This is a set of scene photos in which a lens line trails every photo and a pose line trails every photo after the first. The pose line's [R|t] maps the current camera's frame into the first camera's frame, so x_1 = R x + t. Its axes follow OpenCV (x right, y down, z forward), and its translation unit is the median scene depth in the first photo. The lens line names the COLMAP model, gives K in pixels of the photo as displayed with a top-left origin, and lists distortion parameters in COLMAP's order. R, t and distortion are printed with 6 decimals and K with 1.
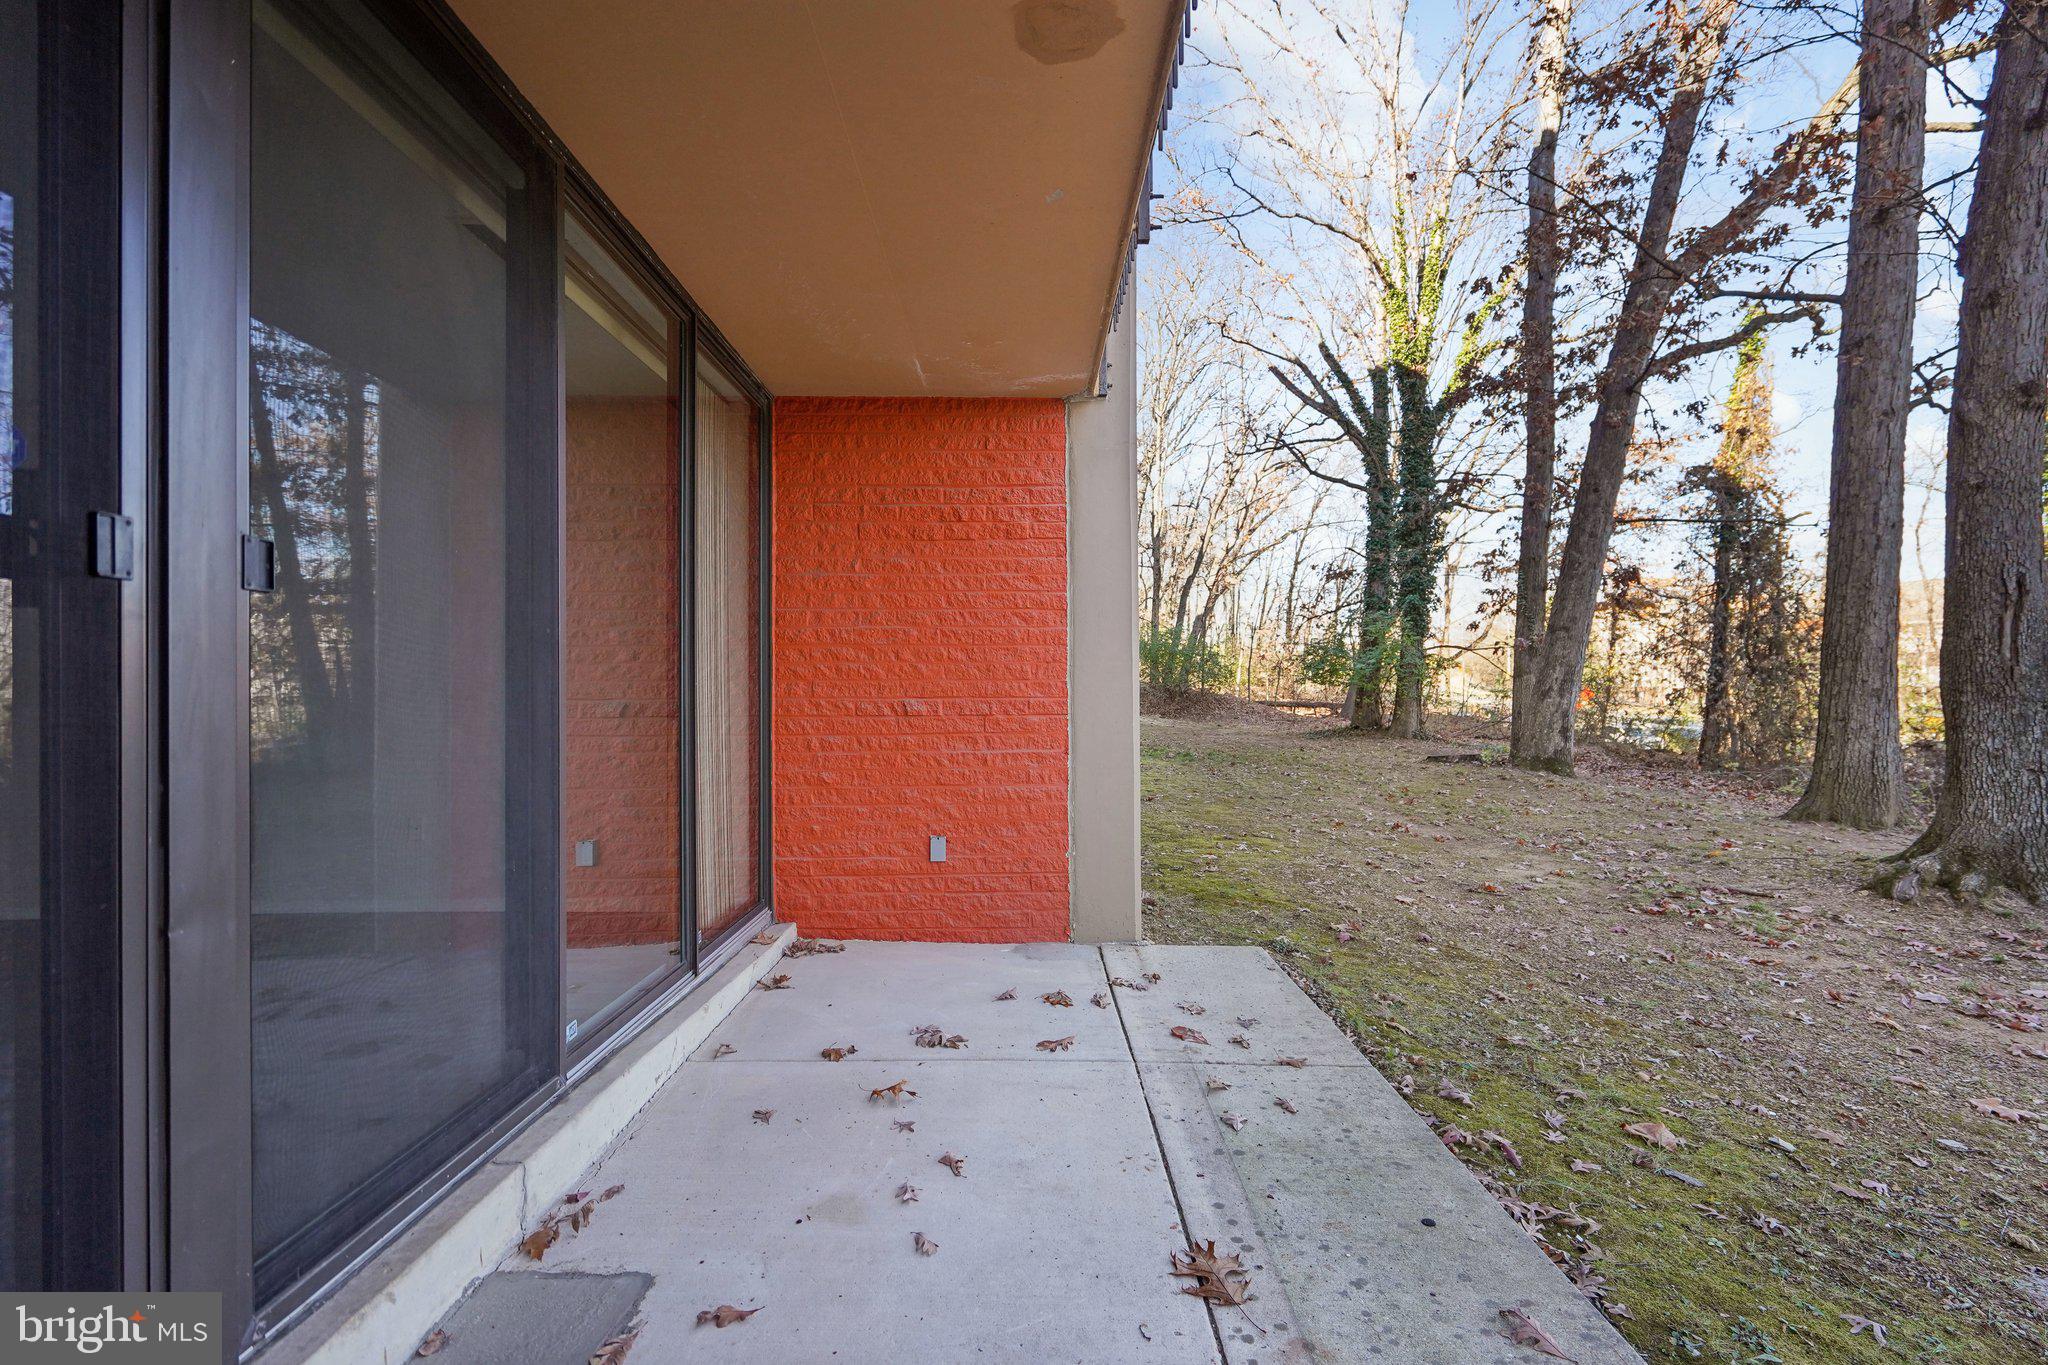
lens RADIAL K [[952.3, 0, 1026.1], [0, 952.3, 691.2], [0, 0, 1]] dist [0.000745, 0.000194]
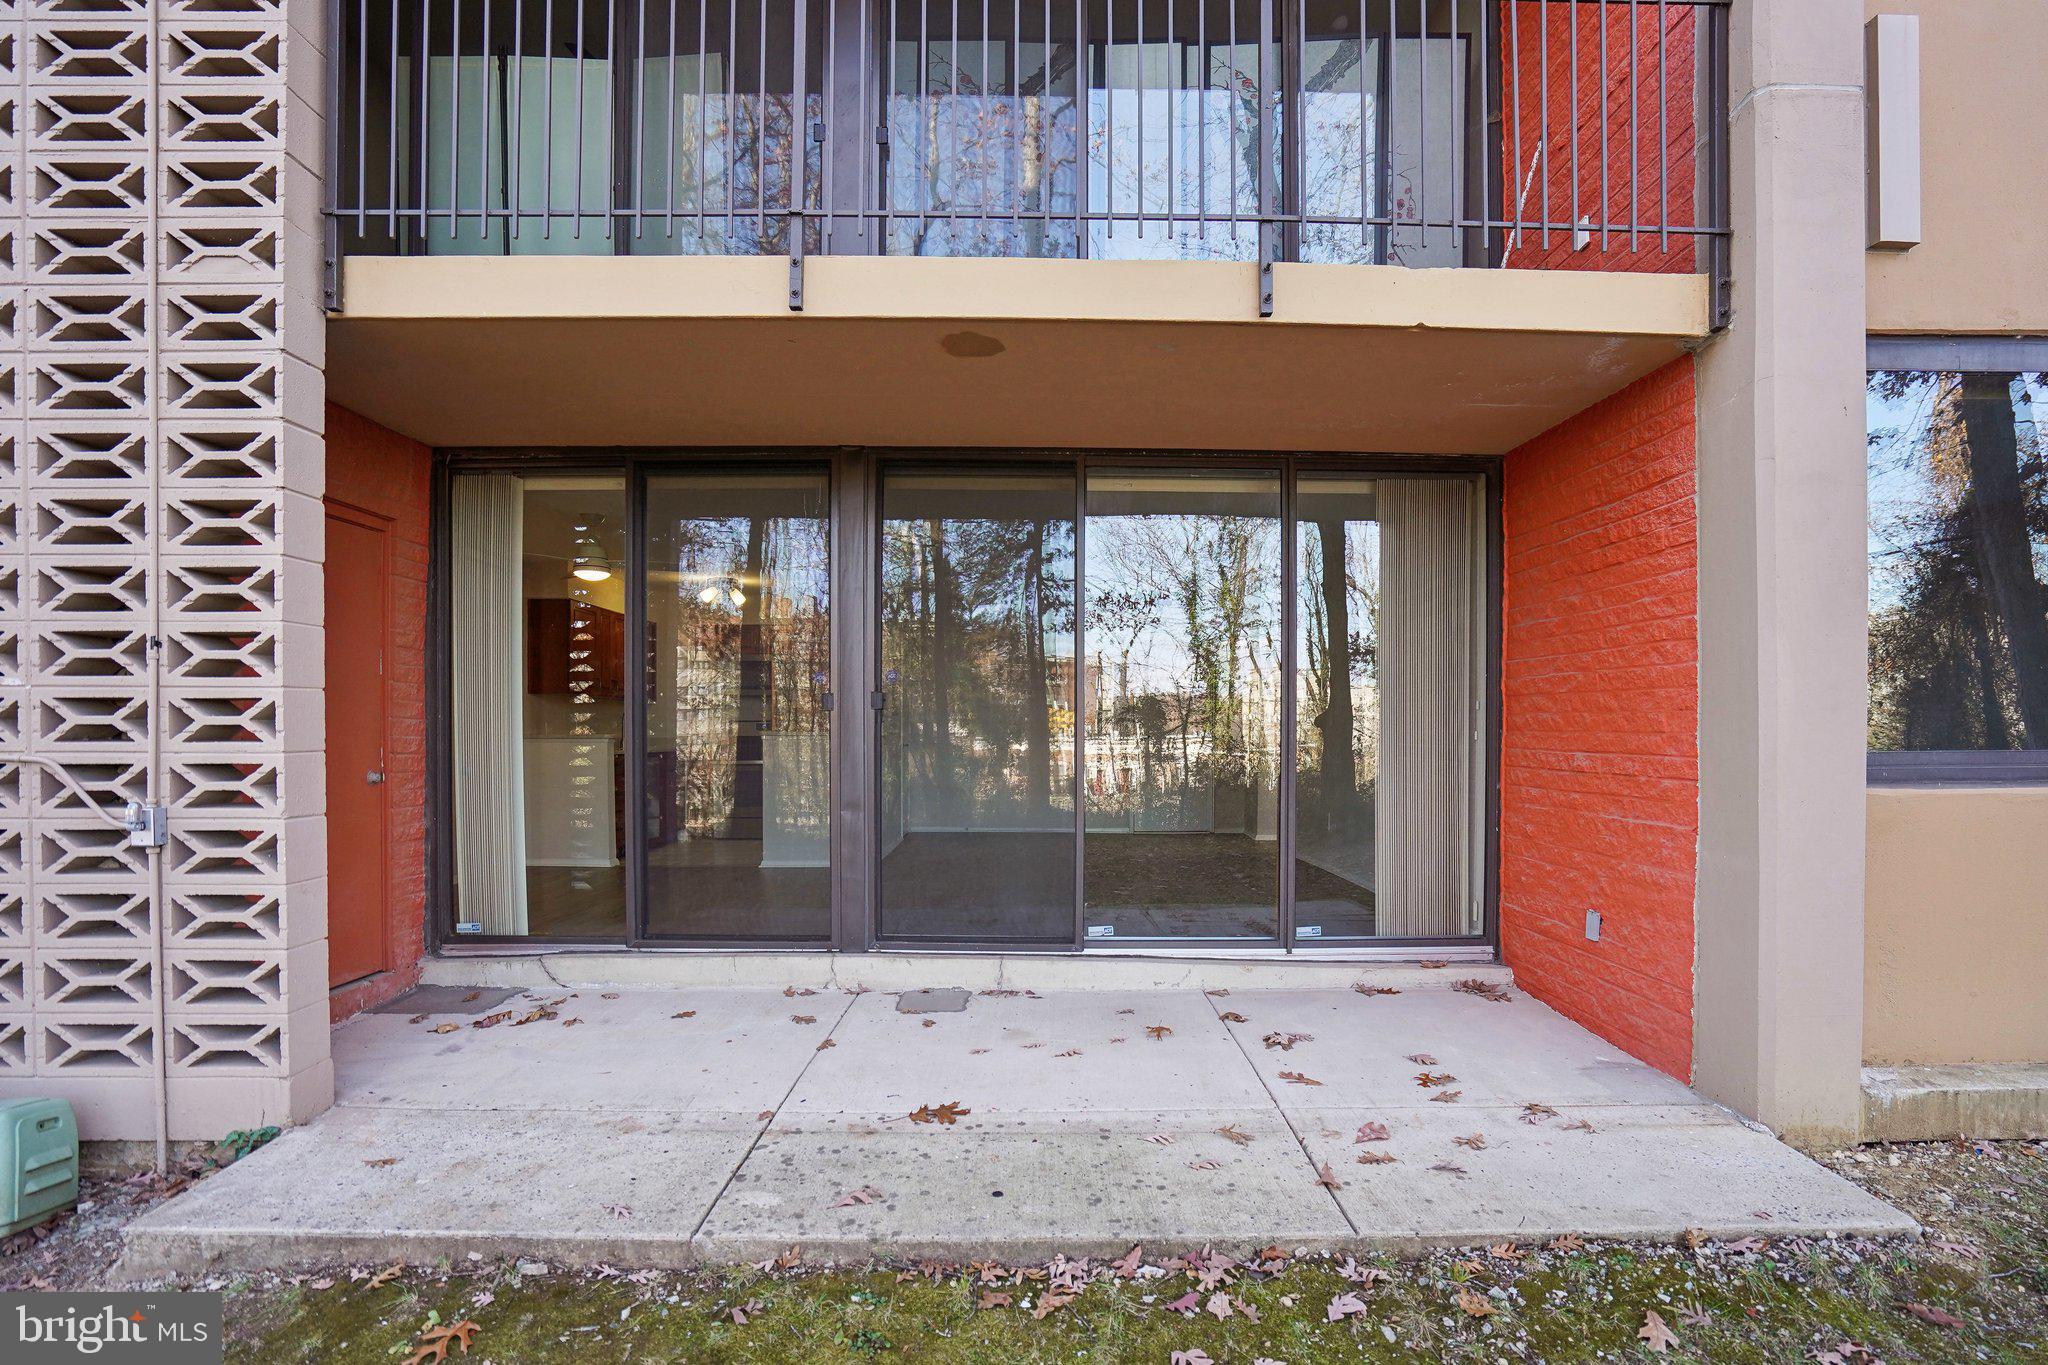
lens RADIAL K [[946.2, 0, 1032.7], [0, 946.2, 733.6], [0, 0, 1]] dist [-0.030908, 0.022165]
pose [[0.009569, 0.011599, -0.999887, 1.063243], [0.010917, 0.999872, 0.011703, -0.036231], [0.999895, -0.011028, 0.009441, 0.674045]]
